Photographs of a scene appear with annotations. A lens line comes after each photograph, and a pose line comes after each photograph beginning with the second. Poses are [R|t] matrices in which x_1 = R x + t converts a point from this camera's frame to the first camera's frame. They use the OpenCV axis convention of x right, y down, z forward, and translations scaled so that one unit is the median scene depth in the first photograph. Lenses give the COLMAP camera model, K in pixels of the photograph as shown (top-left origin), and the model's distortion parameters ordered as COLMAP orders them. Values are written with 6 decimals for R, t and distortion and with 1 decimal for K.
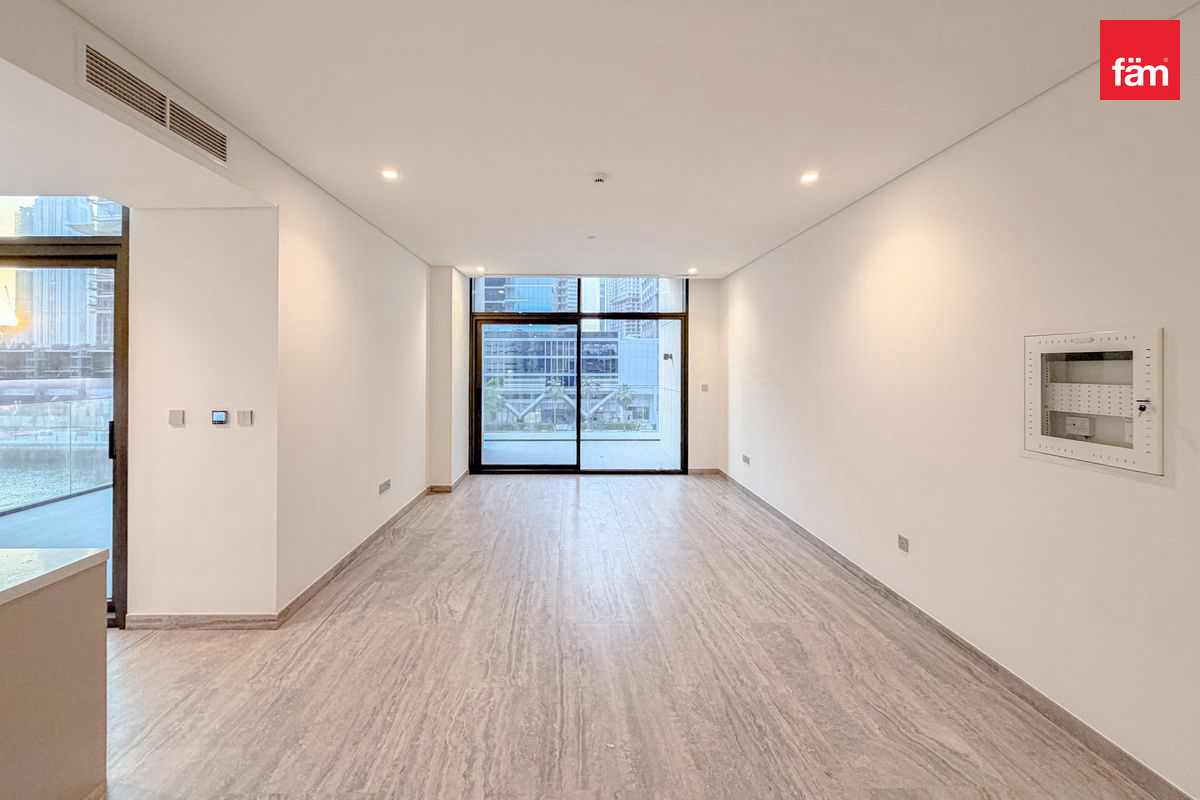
lens RADIAL K [[488.9, 0, 586.8], [0, 488.9, 365.0], [0, 0, 1]] dist [0.000708, -0.000291]
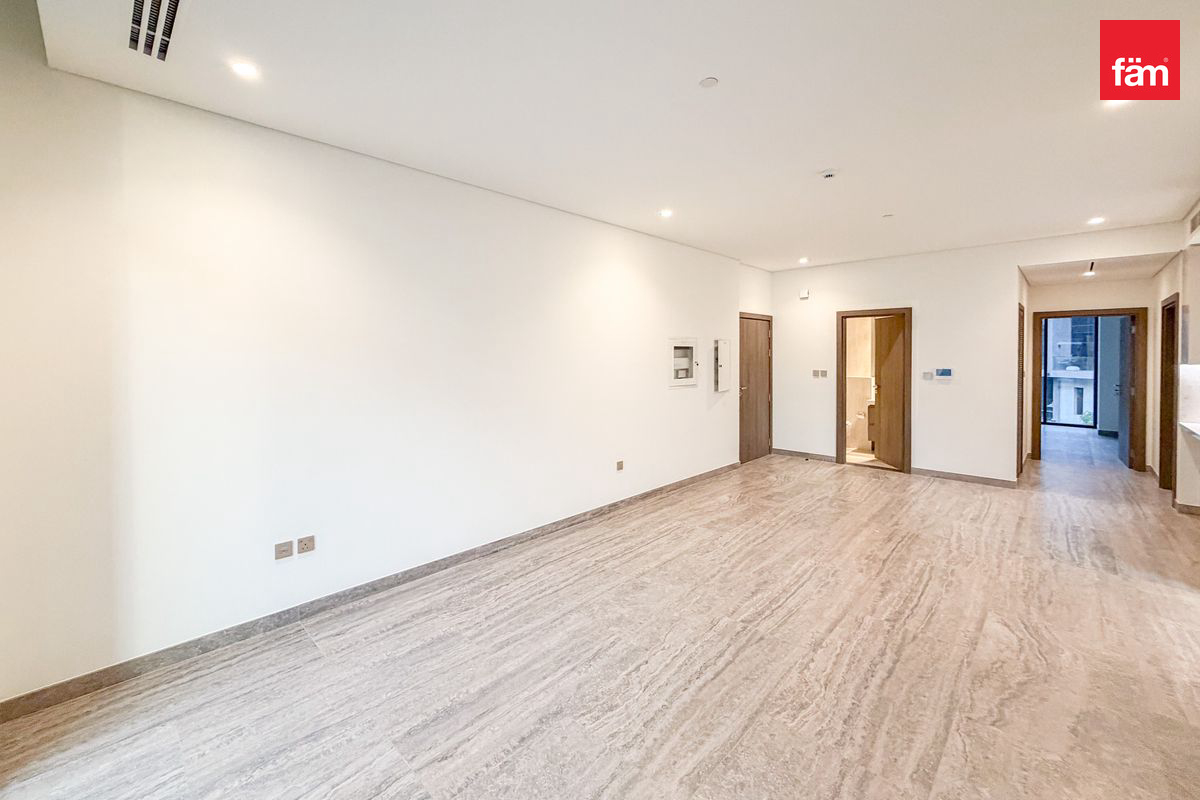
lens RADIAL K [[485.5, 0, 581.6], [0, 485.5, 360.6], [0, 0, 1]] dist [0.004383, -0.000482]
pose [[-0.680152, -0.009440, 0.733011, -0.389232], [0.000671, 0.999909, 0.013500, 0.012820], [-0.733071, 0.009674, -0.680083, 2.118037]]
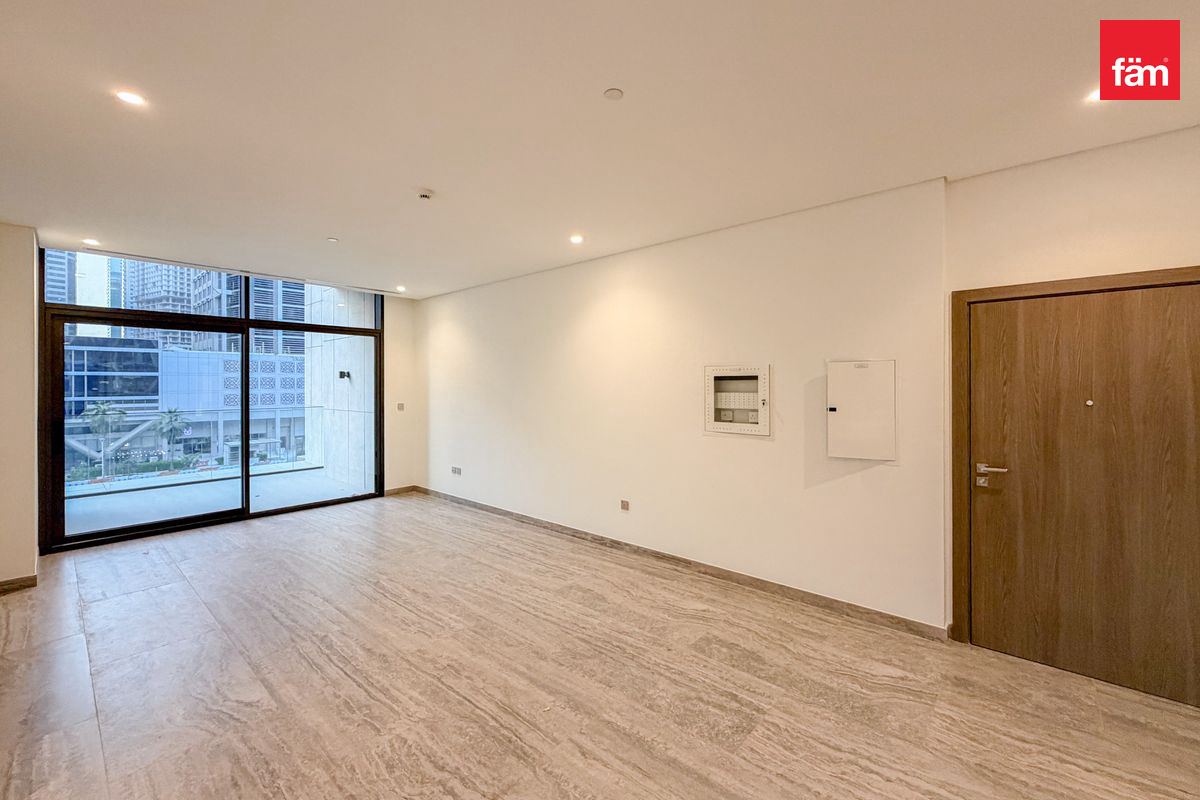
lens RADIAL K [[477.3, 0, 601.0], [0, 477.3, 385.2], [0, 0, 1]] dist [-0.000073, 0.000012]
pose [[0.679806, -0.004036, 0.733381, -0.441017], [0.002460, 0.999992, 0.003224, 0.002397], [-0.733388, -0.000387, 0.679811, 0.085019]]
